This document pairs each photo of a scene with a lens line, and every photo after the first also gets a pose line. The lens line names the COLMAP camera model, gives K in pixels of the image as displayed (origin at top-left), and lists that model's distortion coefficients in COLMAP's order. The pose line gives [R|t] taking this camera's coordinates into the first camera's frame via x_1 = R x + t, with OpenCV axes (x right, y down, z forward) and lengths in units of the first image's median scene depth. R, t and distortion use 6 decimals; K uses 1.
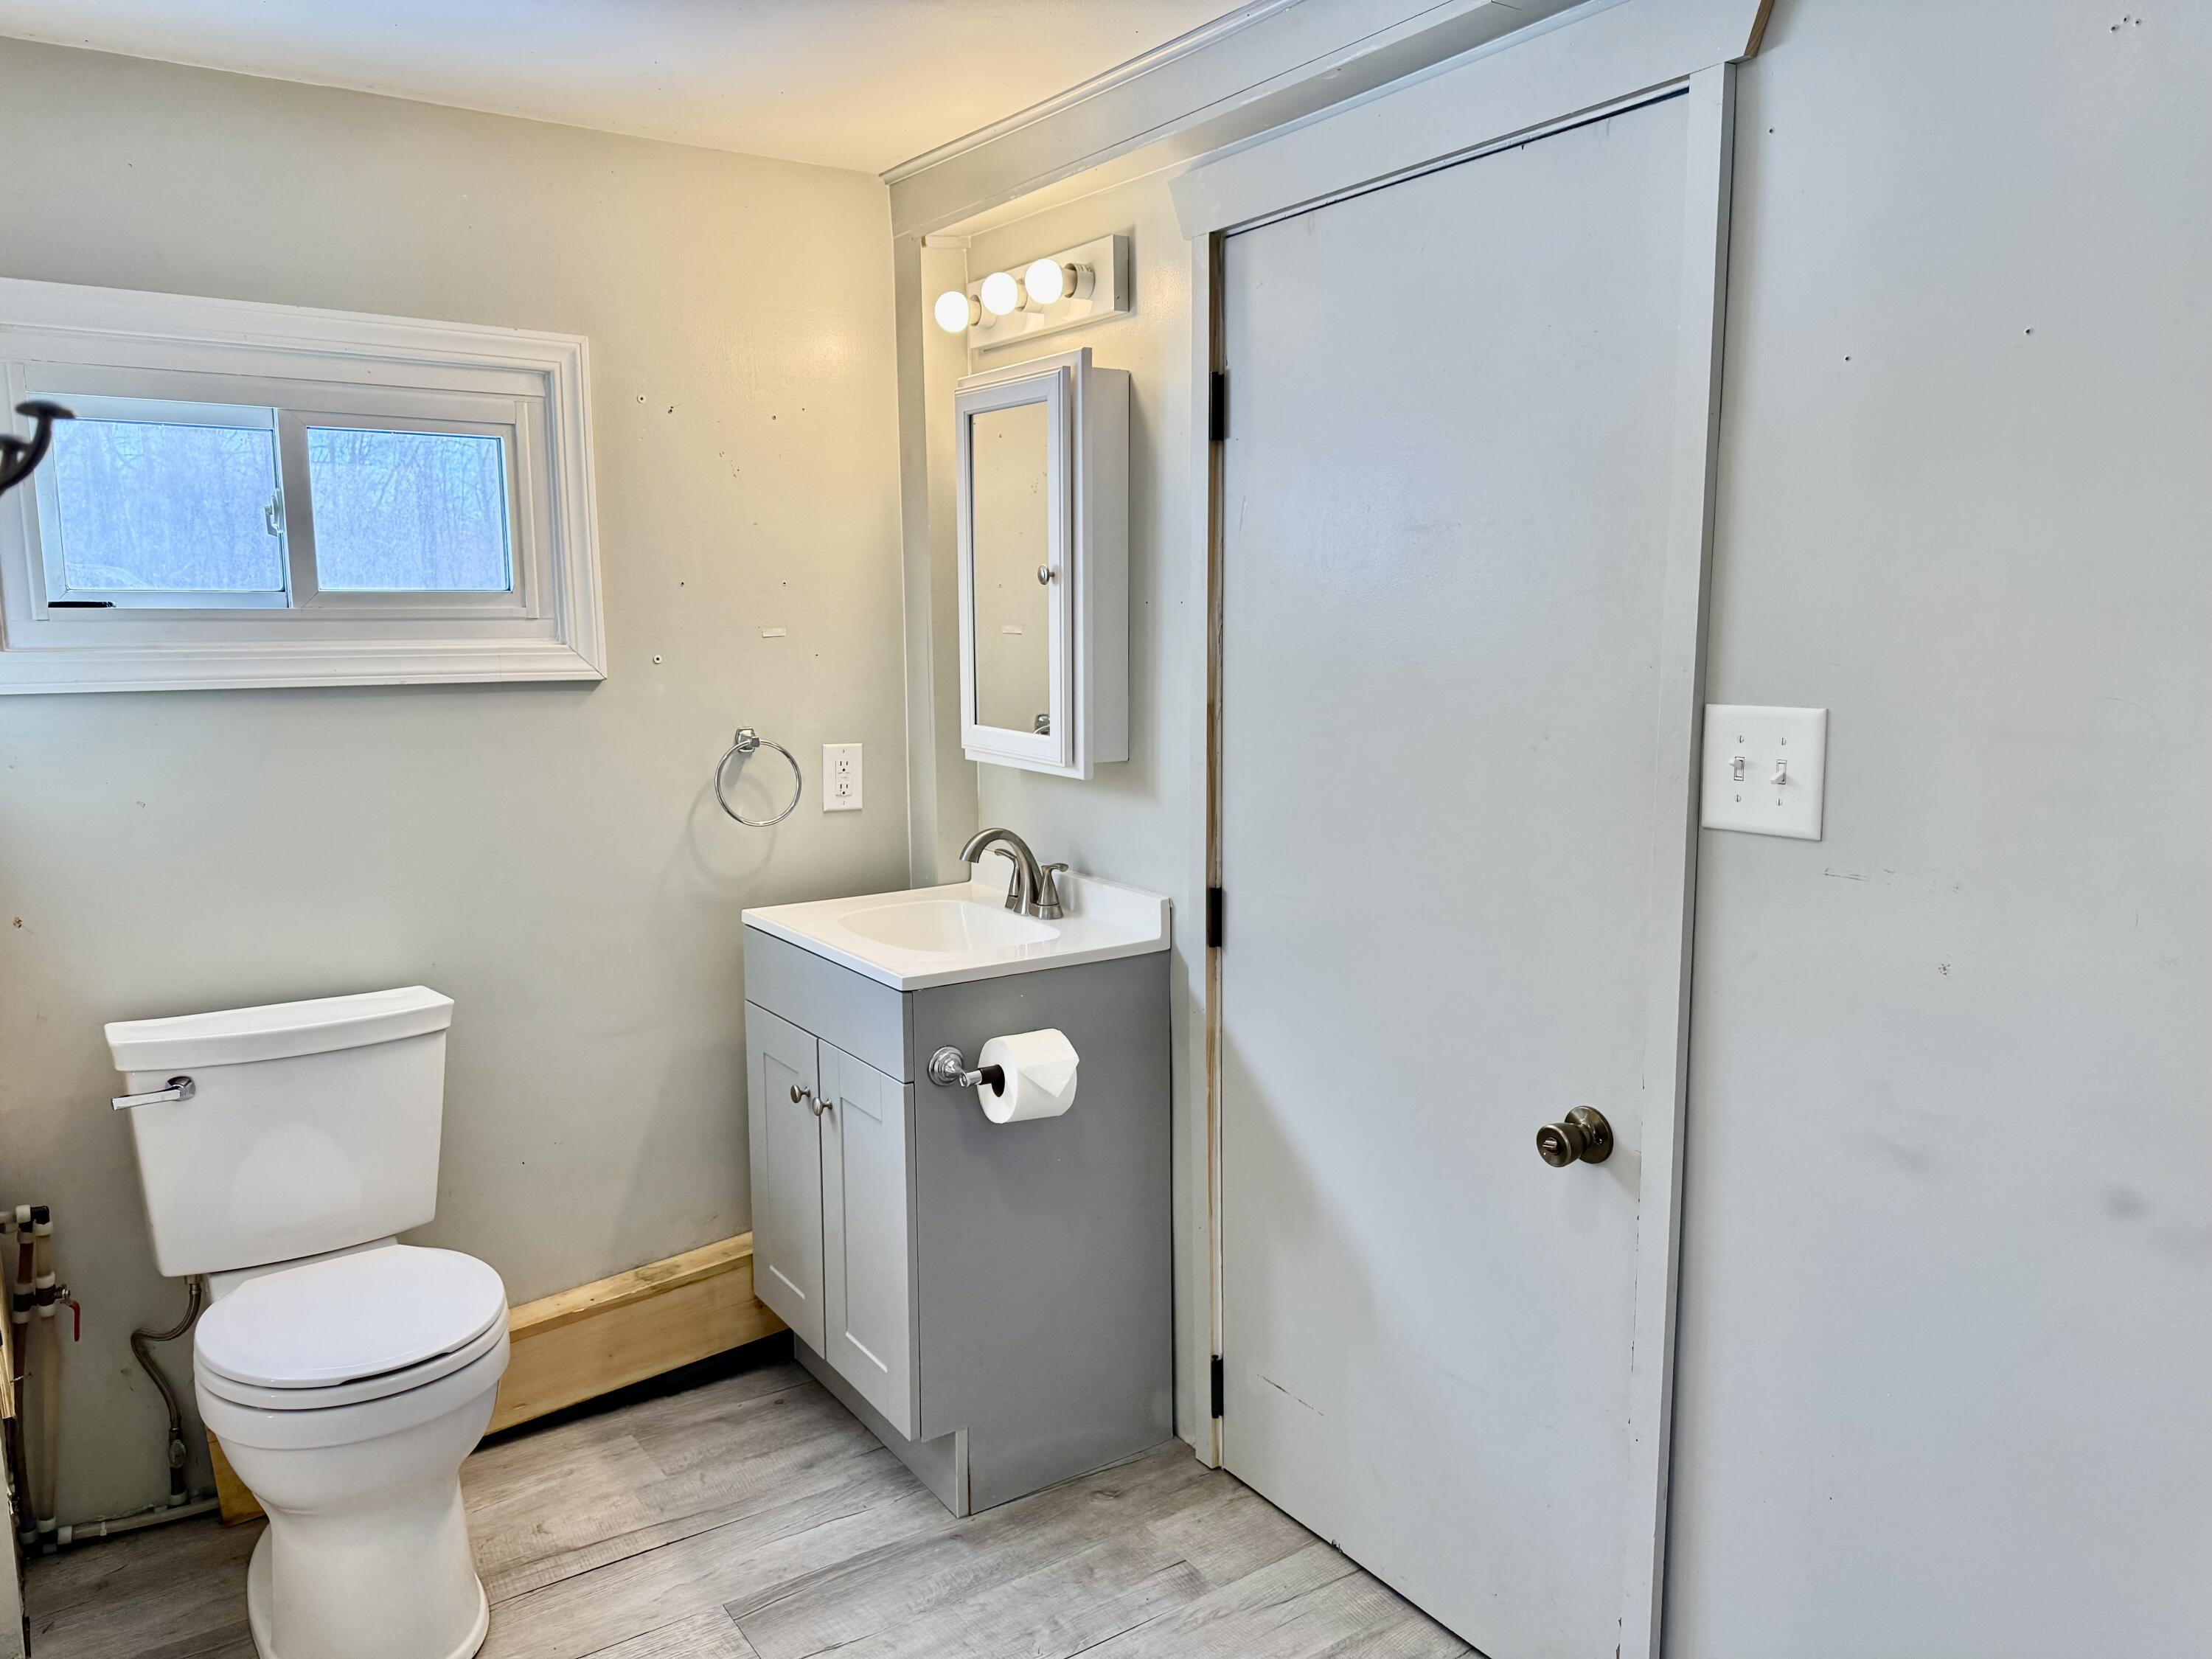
lens RADIAL K [[1548.7, 0, 1092.6], [0, 1548.7, 824.8], [0, 0, 1]] dist [0.031135, -0.040341]
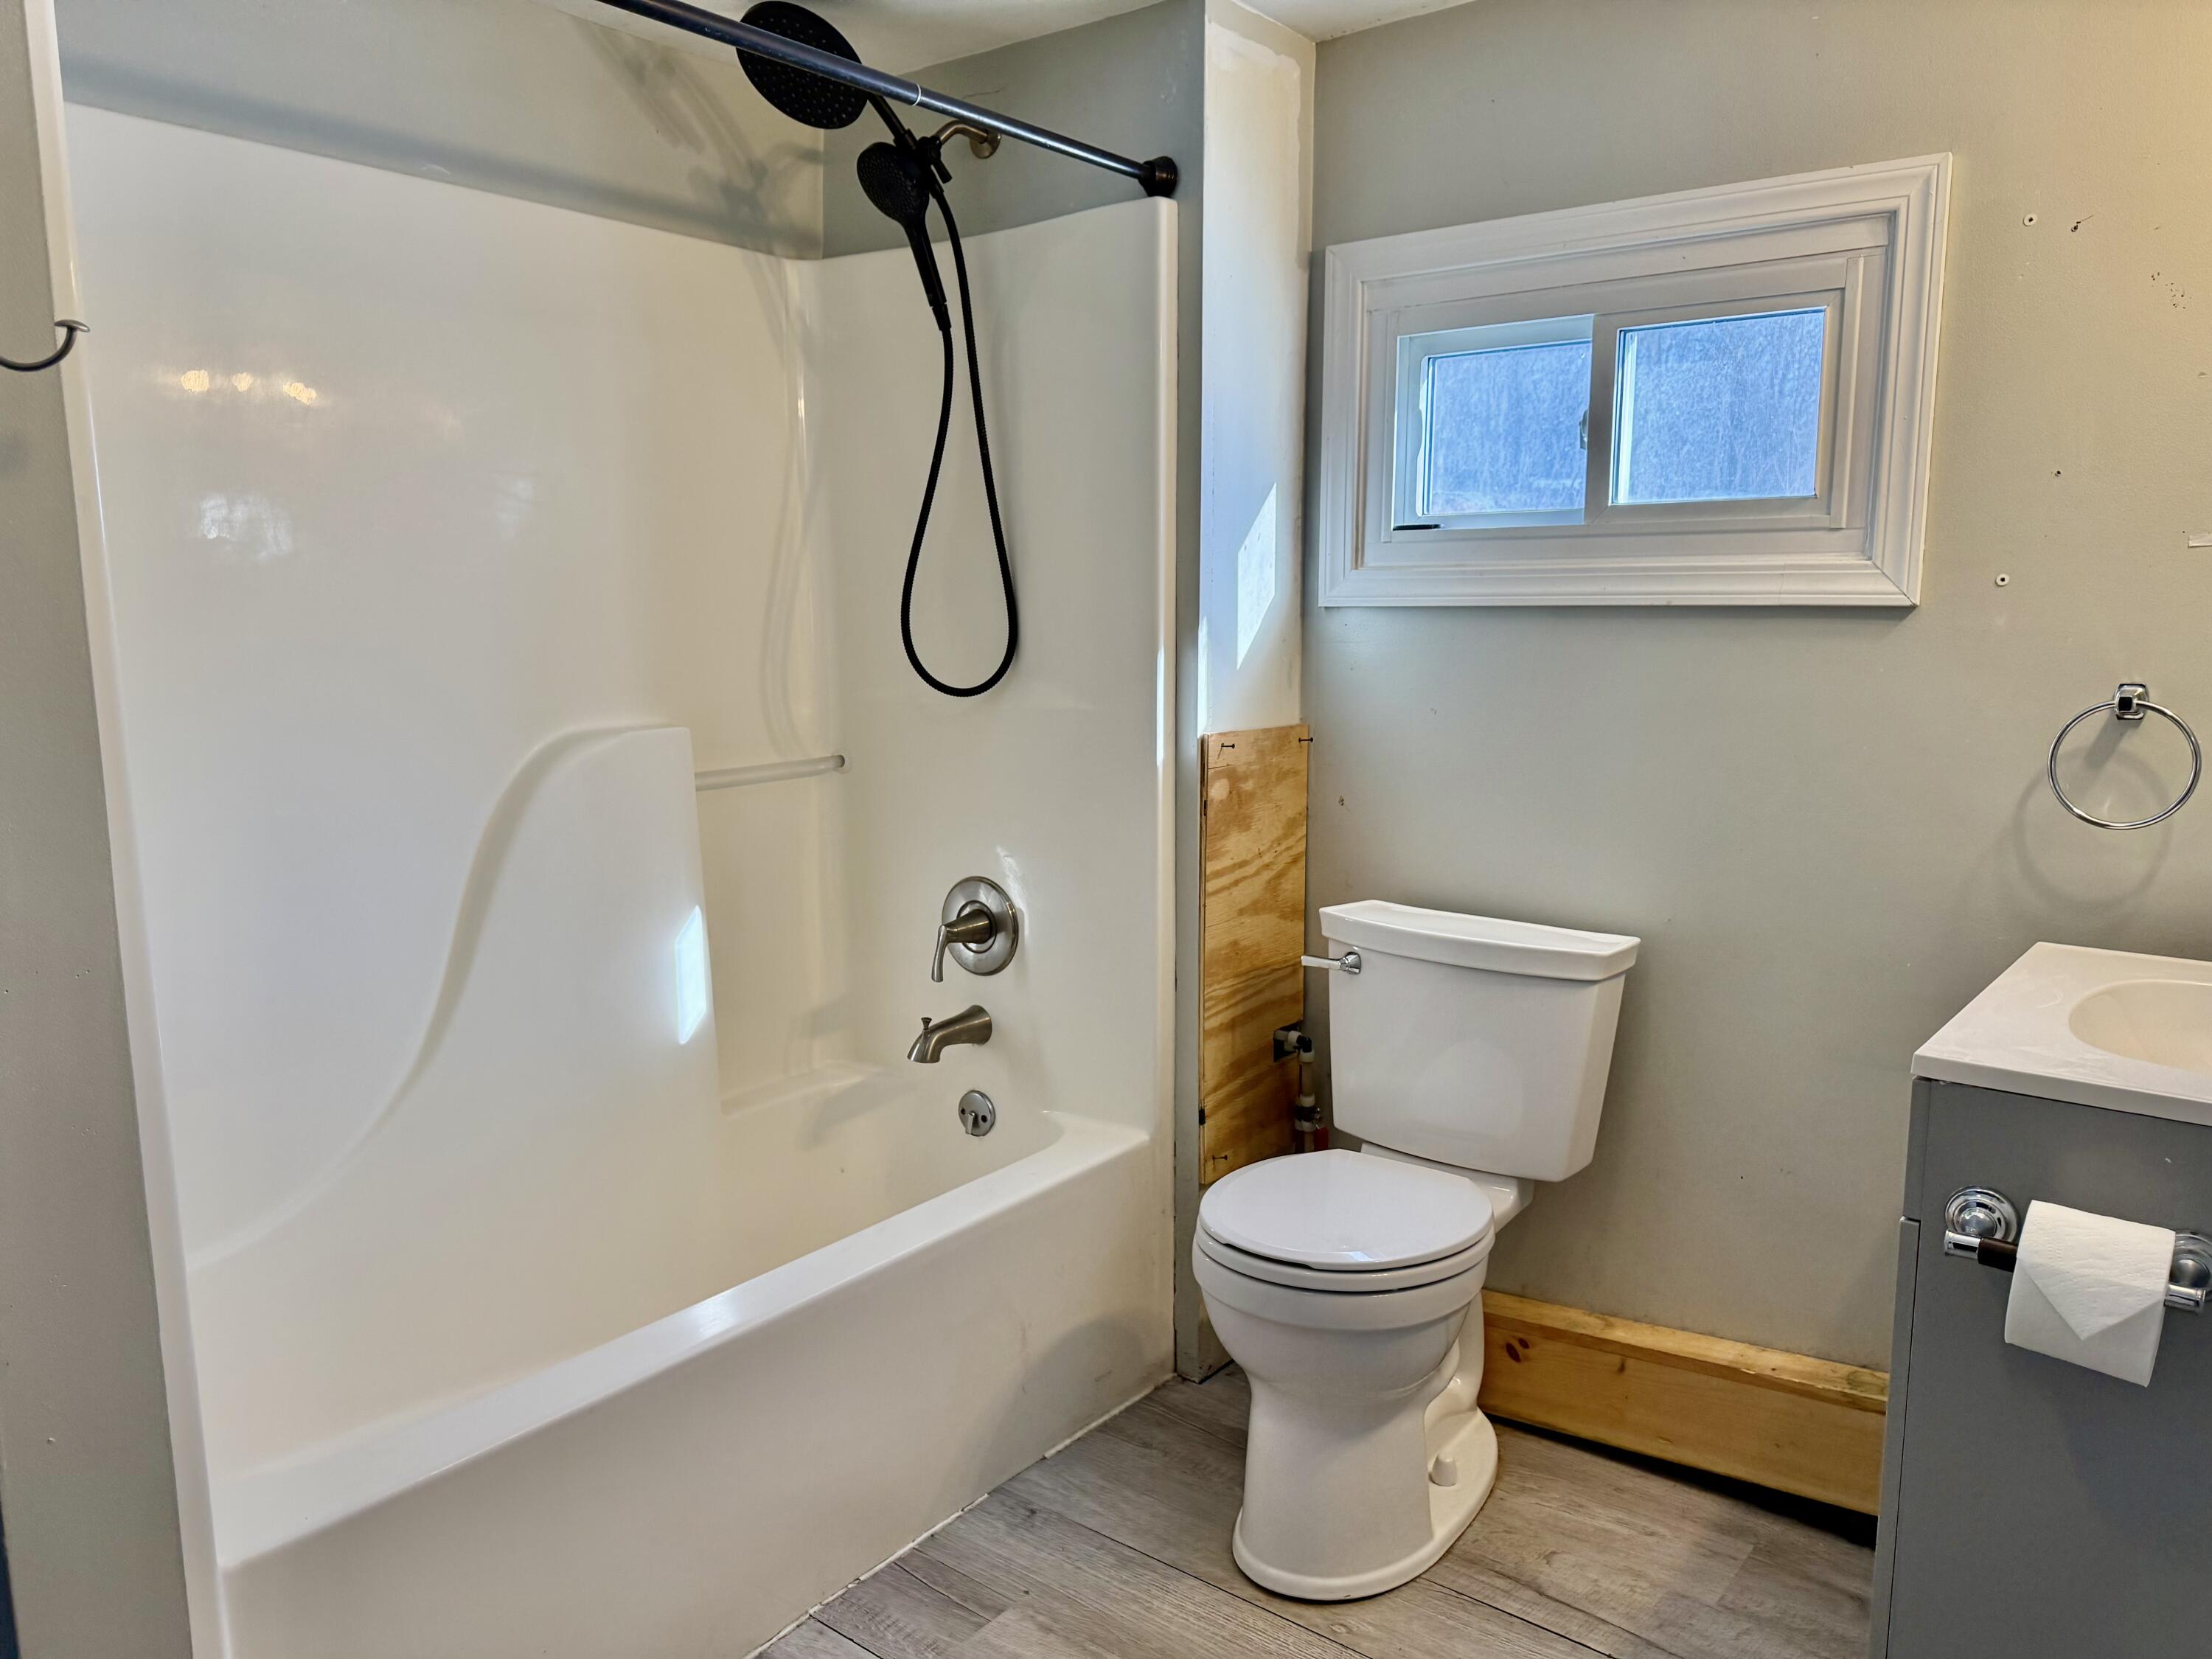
lens RADIAL K [[1548.7, 0, 1092.6], [0, 1548.7, 824.8], [0, 0, 1]] dist [0.031135, -0.040341]
pose [[0.299741, 0.137536, -0.944055, 0.317756], [-0.130703, 0.986143, 0.102169, -0.012931], [0.945025, 0.092767, 0.313564, 0.401945]]
